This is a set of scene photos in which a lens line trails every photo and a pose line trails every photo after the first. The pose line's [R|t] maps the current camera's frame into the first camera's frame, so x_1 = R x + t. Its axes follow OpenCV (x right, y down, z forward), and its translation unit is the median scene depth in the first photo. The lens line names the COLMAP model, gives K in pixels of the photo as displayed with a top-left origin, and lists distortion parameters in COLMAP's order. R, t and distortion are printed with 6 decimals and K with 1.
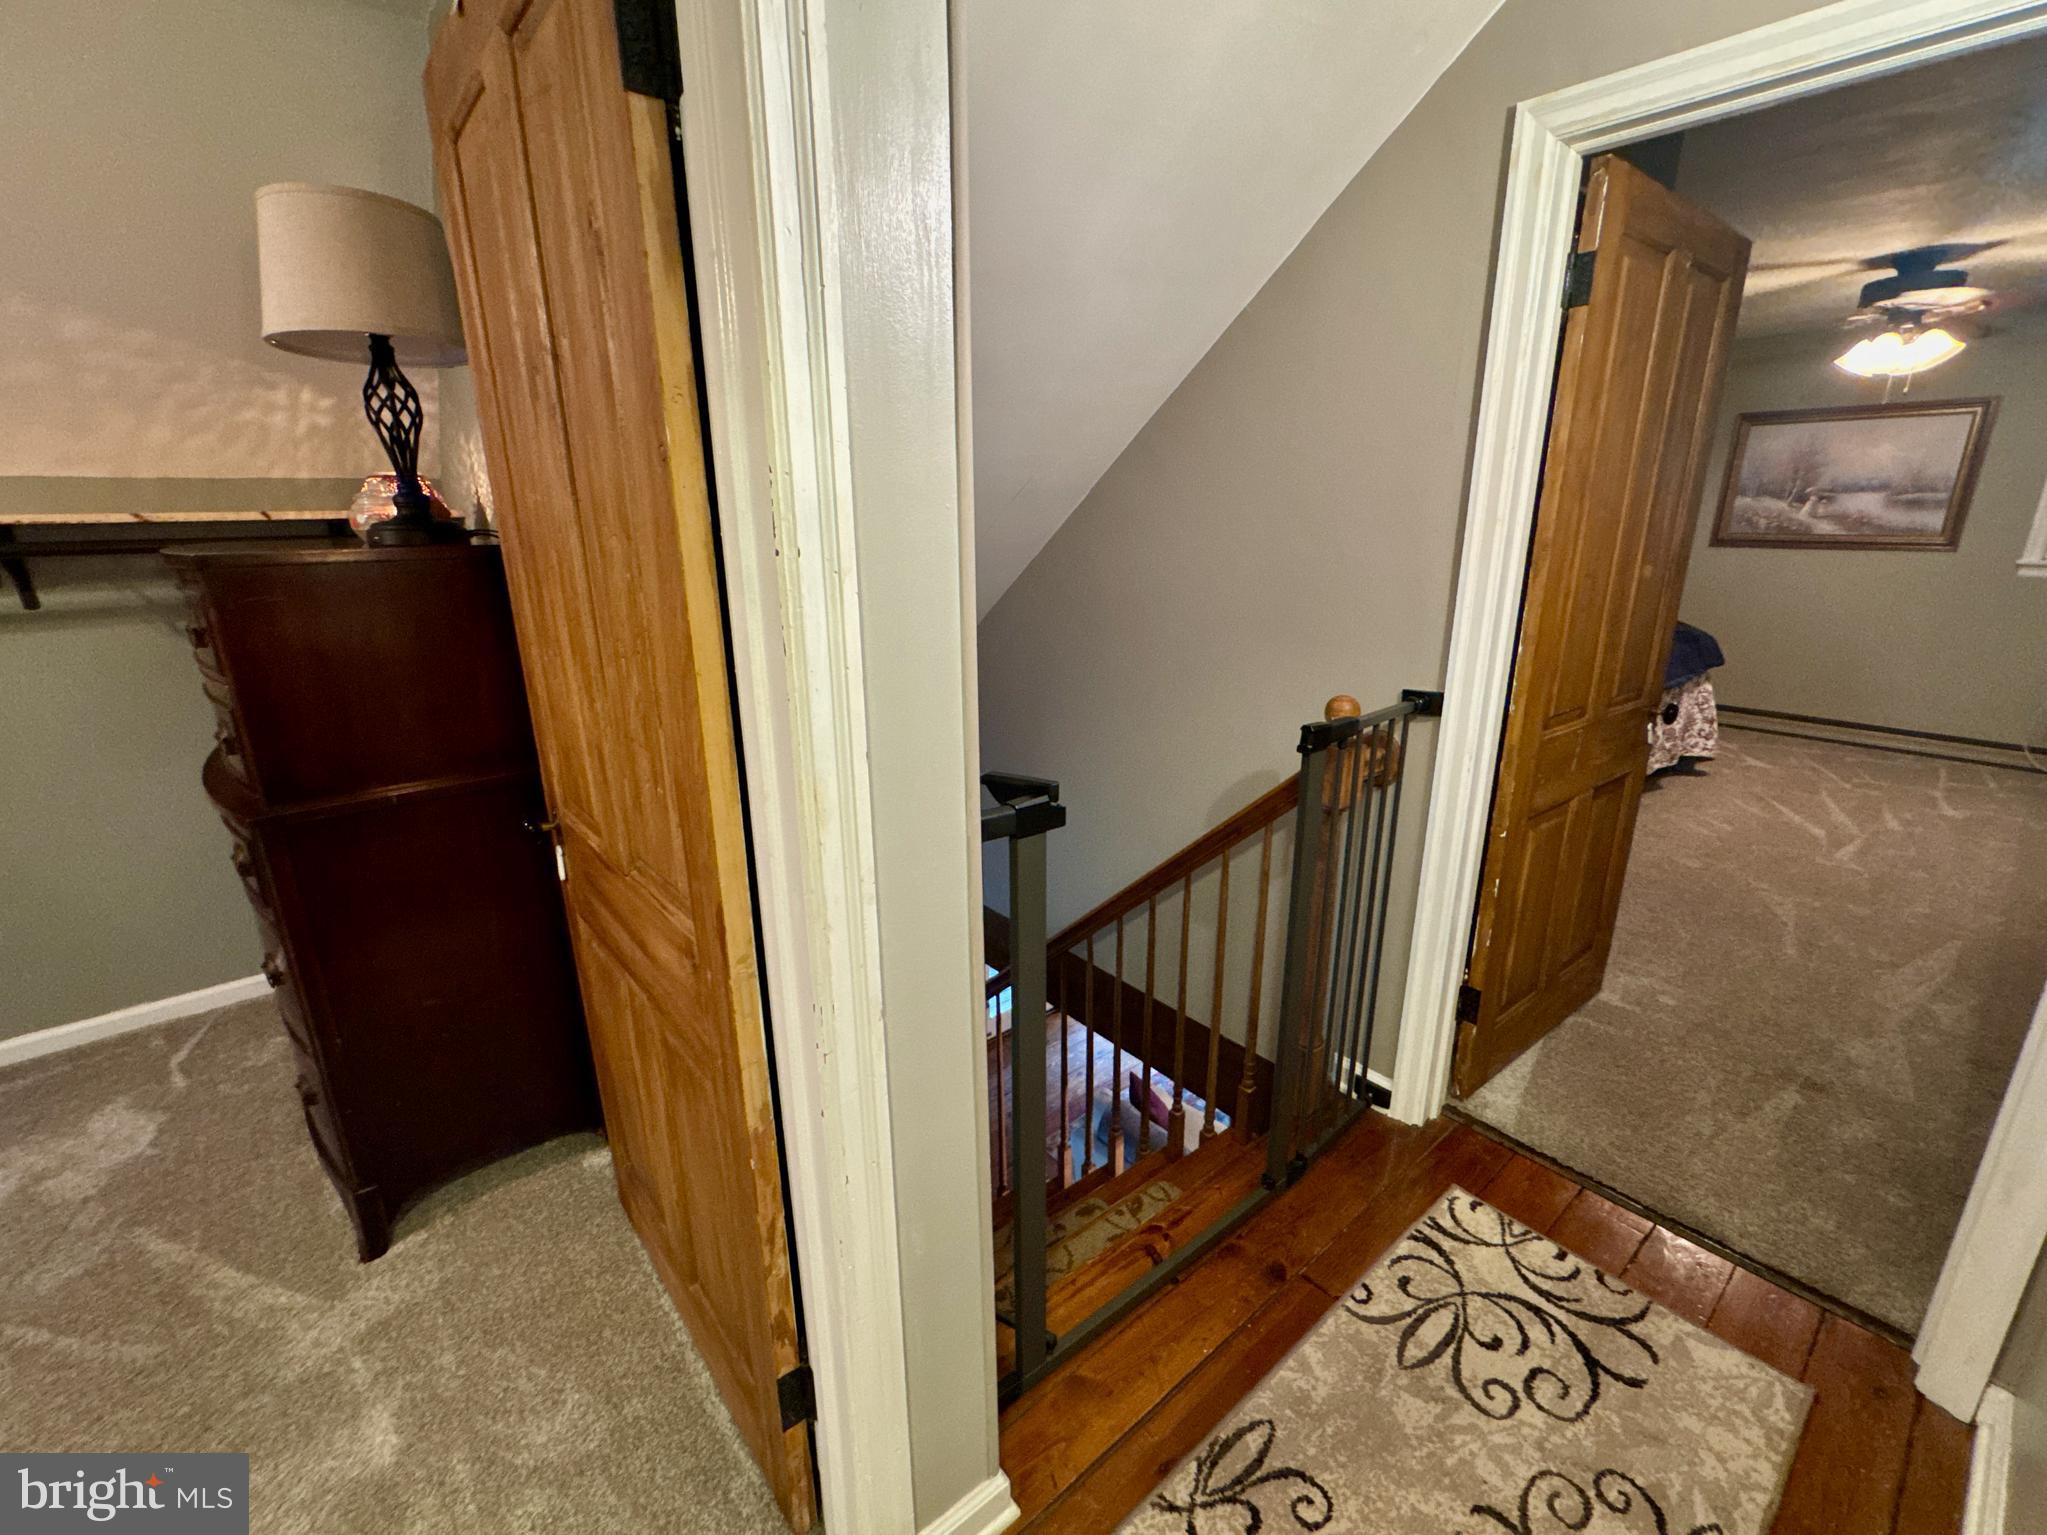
lens RADIAL K [[868.9, 0, 1033.8], [0, 868.9, 758.5], [0, 0, 1]] dist [0.000215, -0.000004]
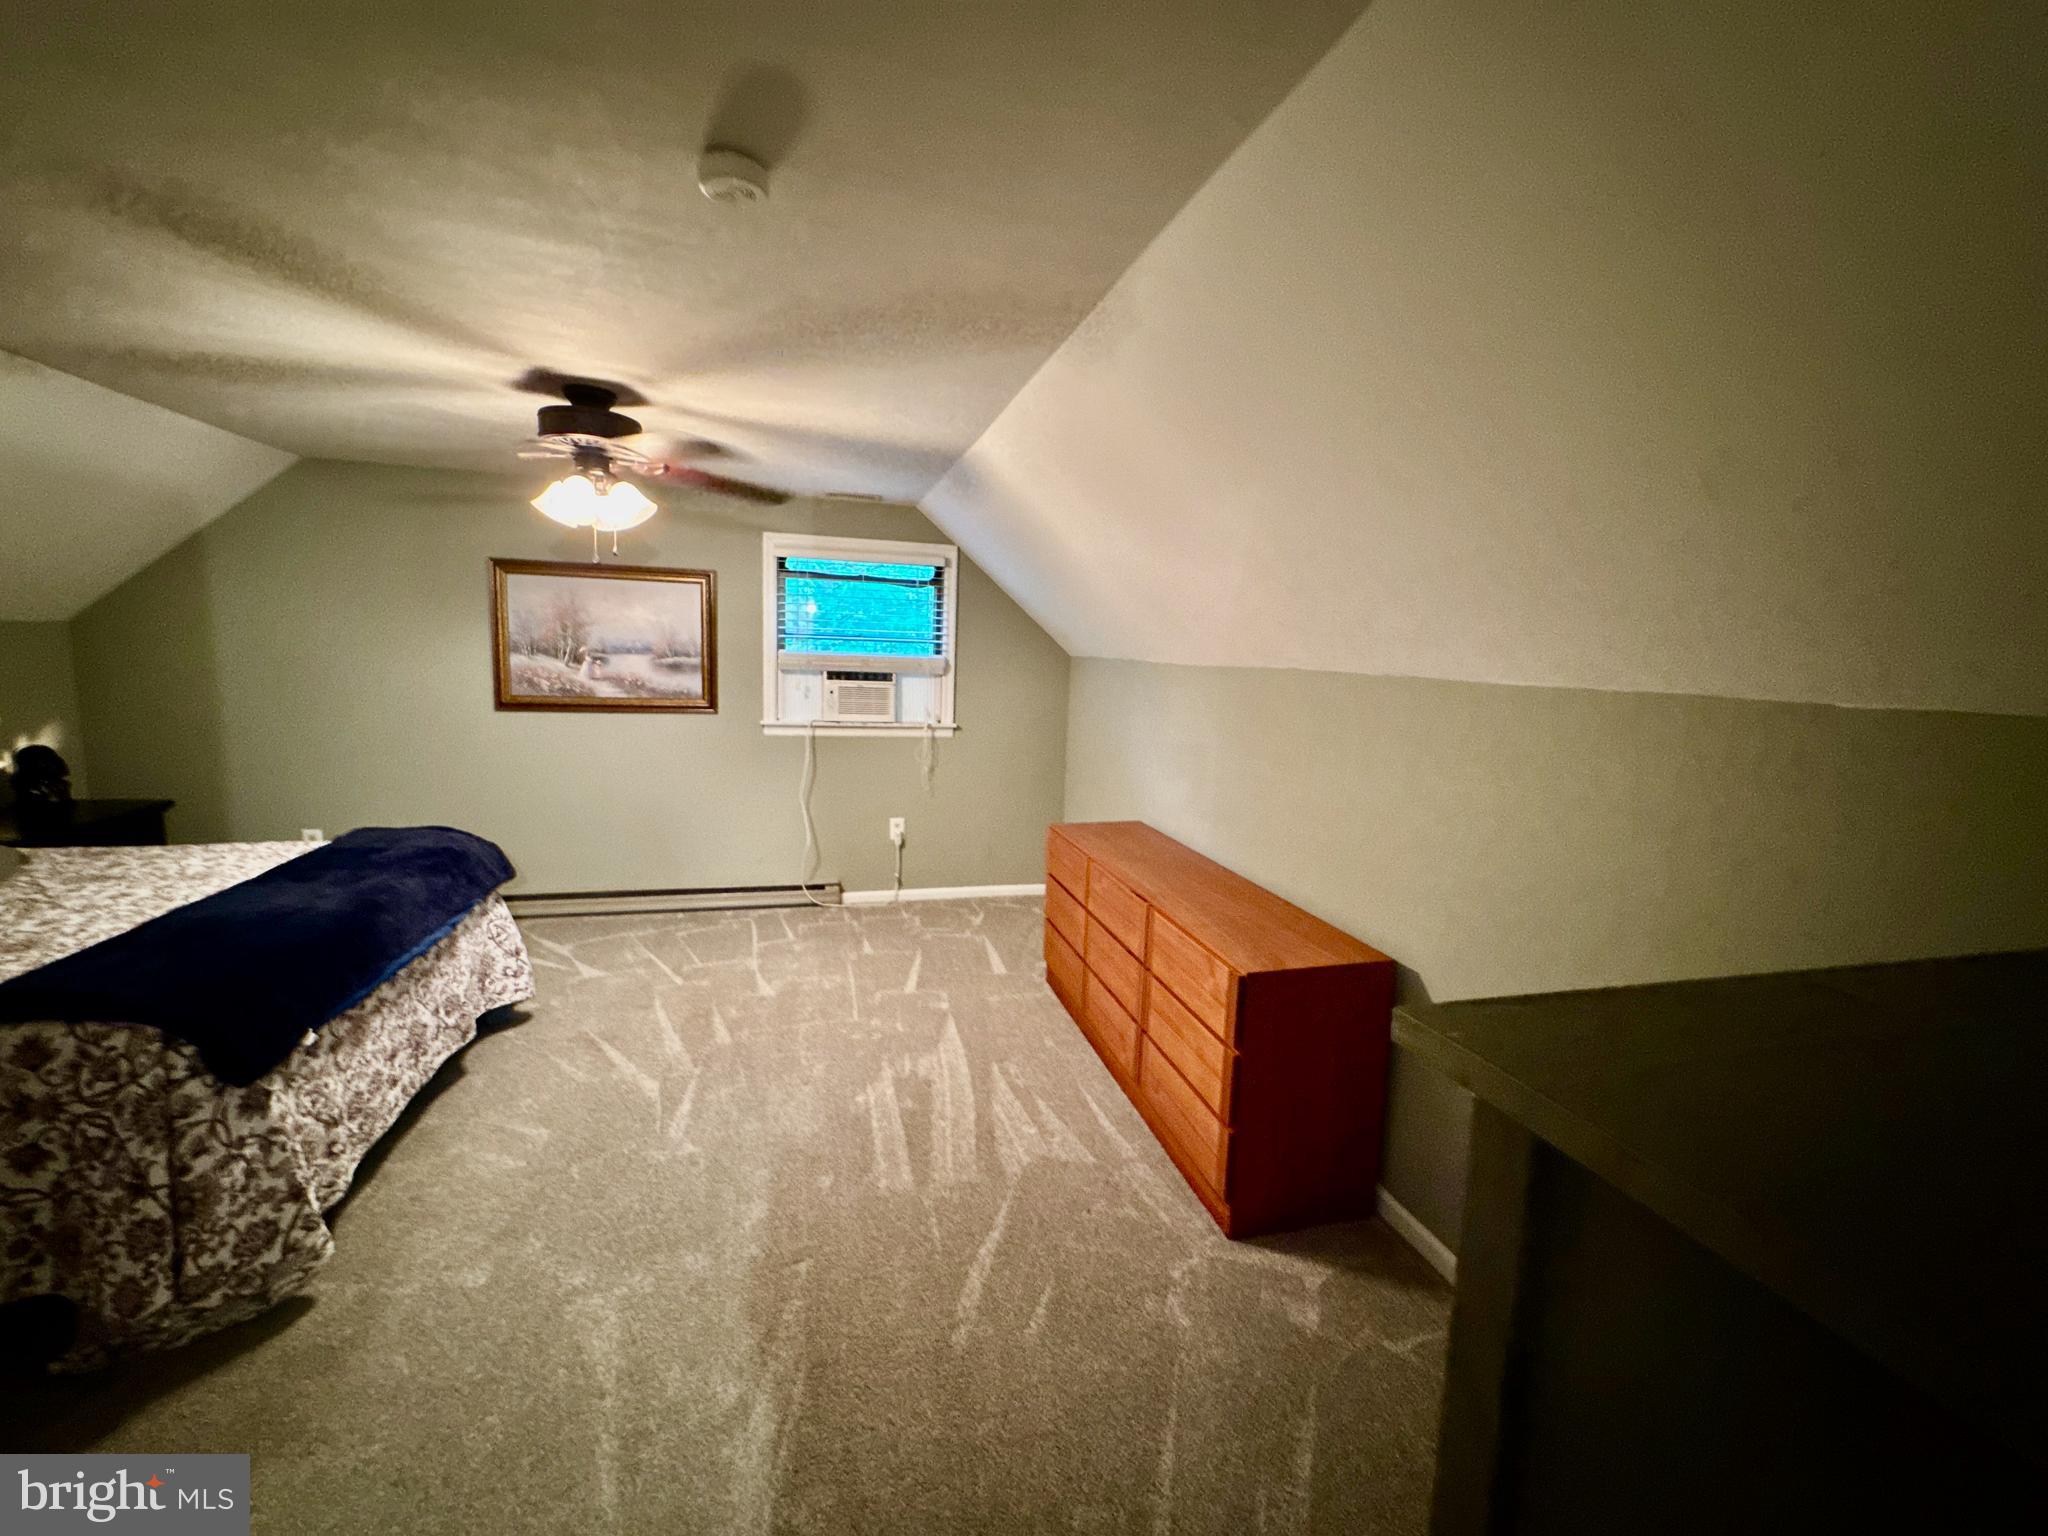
lens RADIAL K [[814.3, 0, 1021.6], [0, 814.3, 763.9], [0, 0, 1]] dist [-0.005020, 0.000931]
pose [[0.425462, -0.102751, 0.899124, 0.352339], [0.212875, 0.977018, 0.010922, -0.117283], [-0.879583, 0.186754, 0.437557, 0.280035]]
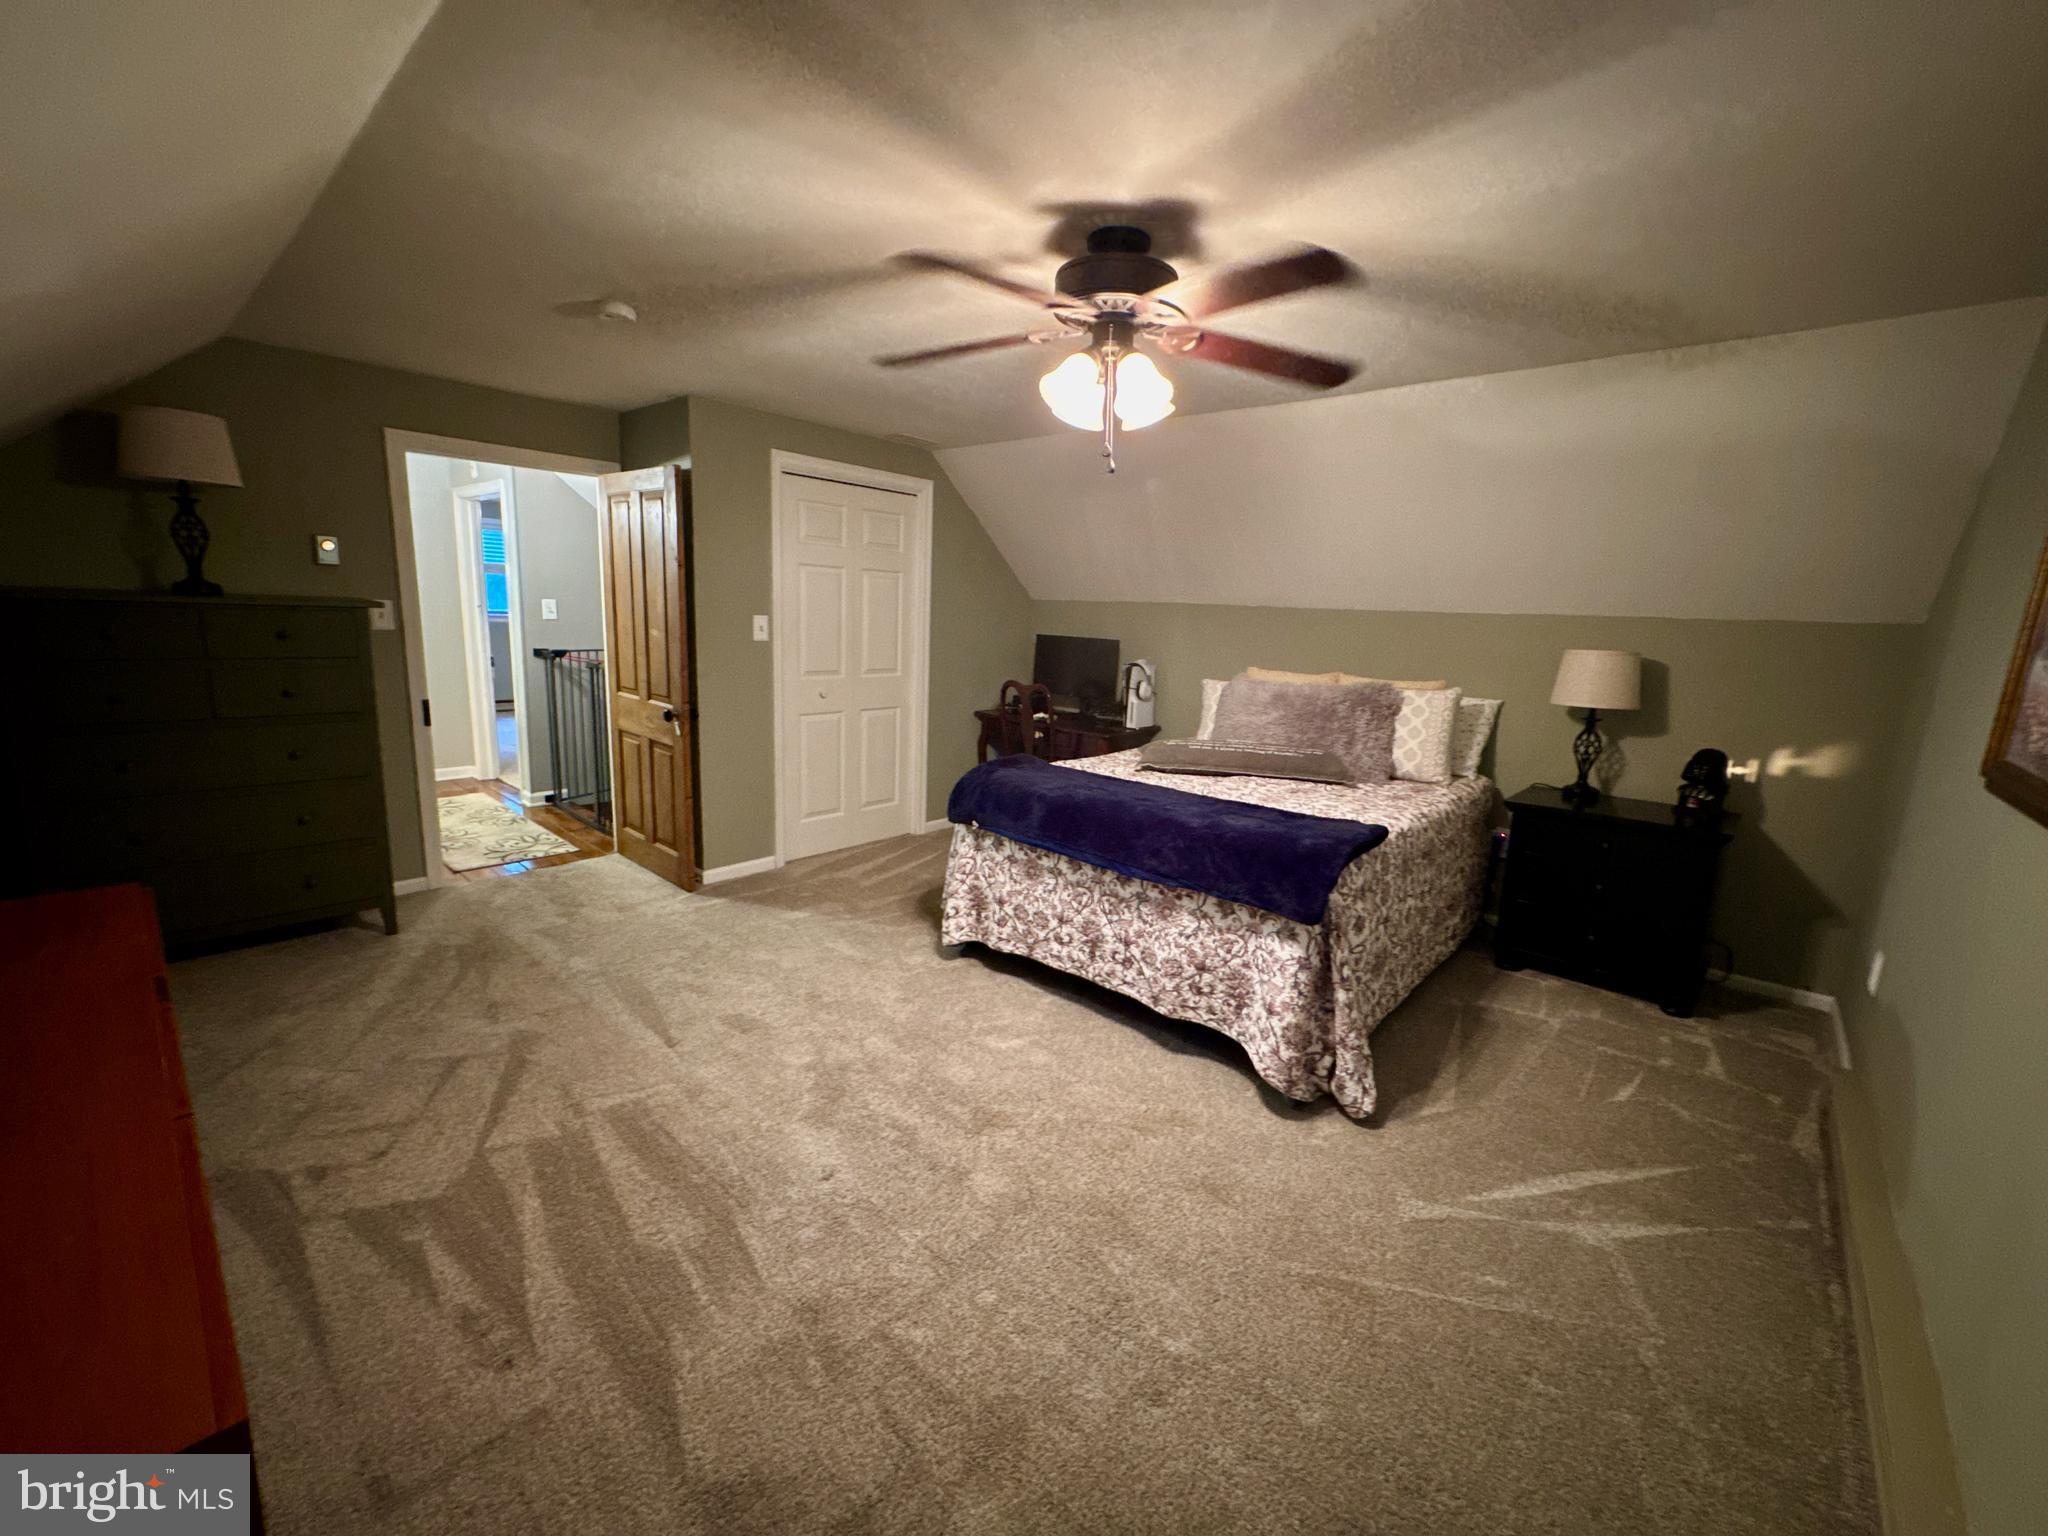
lens RADIAL K [[814.3, 0, 1027.5], [0, 814.3, 756.1], [0, 0, 1]] dist [-0.005020, 0.000931]
pose [[0.146359, 0.188702, -0.971067, 1.242990], [-0.315775, 0.939193, 0.134915, -0.220226], [0.937478, 0.286893, 0.197046, 0.702529]]
